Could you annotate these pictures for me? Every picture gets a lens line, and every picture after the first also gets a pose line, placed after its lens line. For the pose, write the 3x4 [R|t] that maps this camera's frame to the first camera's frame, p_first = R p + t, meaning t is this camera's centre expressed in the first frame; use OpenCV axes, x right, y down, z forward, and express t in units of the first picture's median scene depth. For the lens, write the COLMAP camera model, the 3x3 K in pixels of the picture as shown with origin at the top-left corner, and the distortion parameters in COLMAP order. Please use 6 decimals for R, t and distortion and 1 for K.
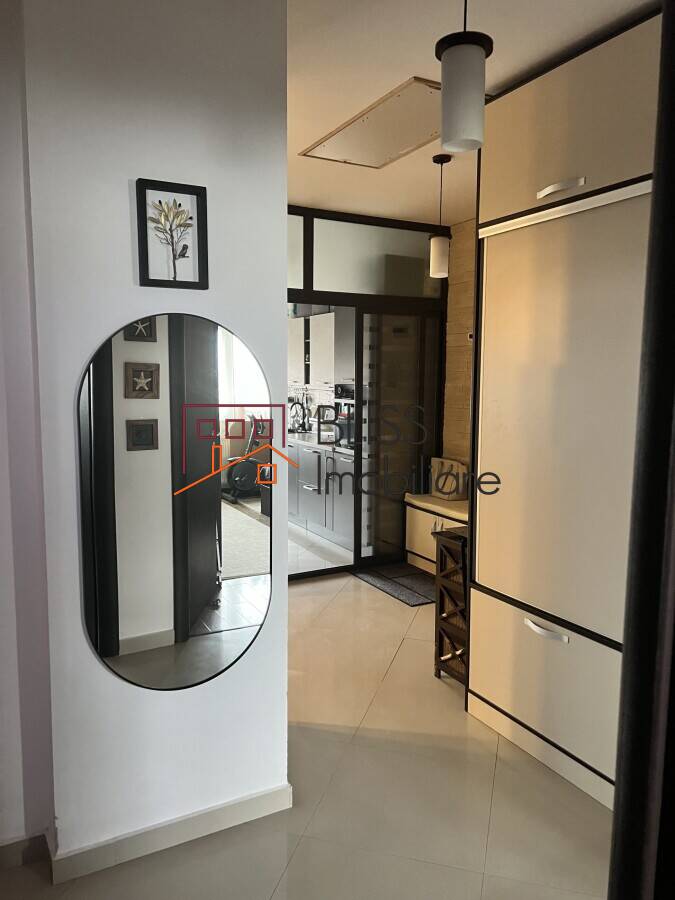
lens RADIAL K [[678.1, 0, 337.4], [0, 678.1, 450.7], [0, 0, 1]] dist [0.036416, -0.021976]
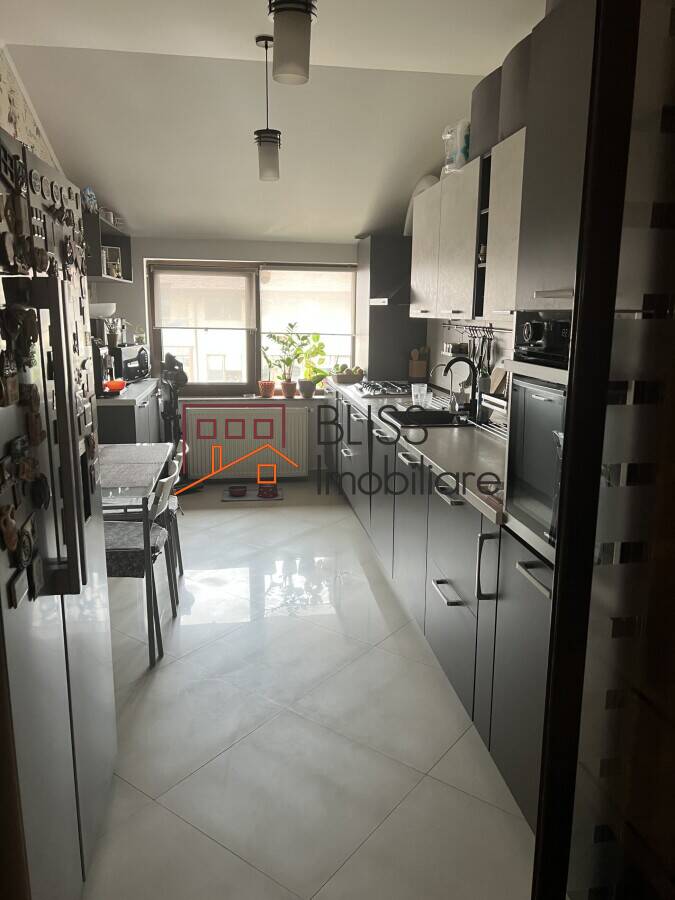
lens RADIAL K [[678.1, 0, 337.3], [0, 678.1, 447.6], [0, 0, 1]] dist [0.036416, -0.021976]
pose [[0.938741, 0.062519, -0.338904, 0.023042], [-0.033669, 0.995341, 0.090352, -0.051367], [0.342974, -0.073406, 0.936472, 0.561652]]
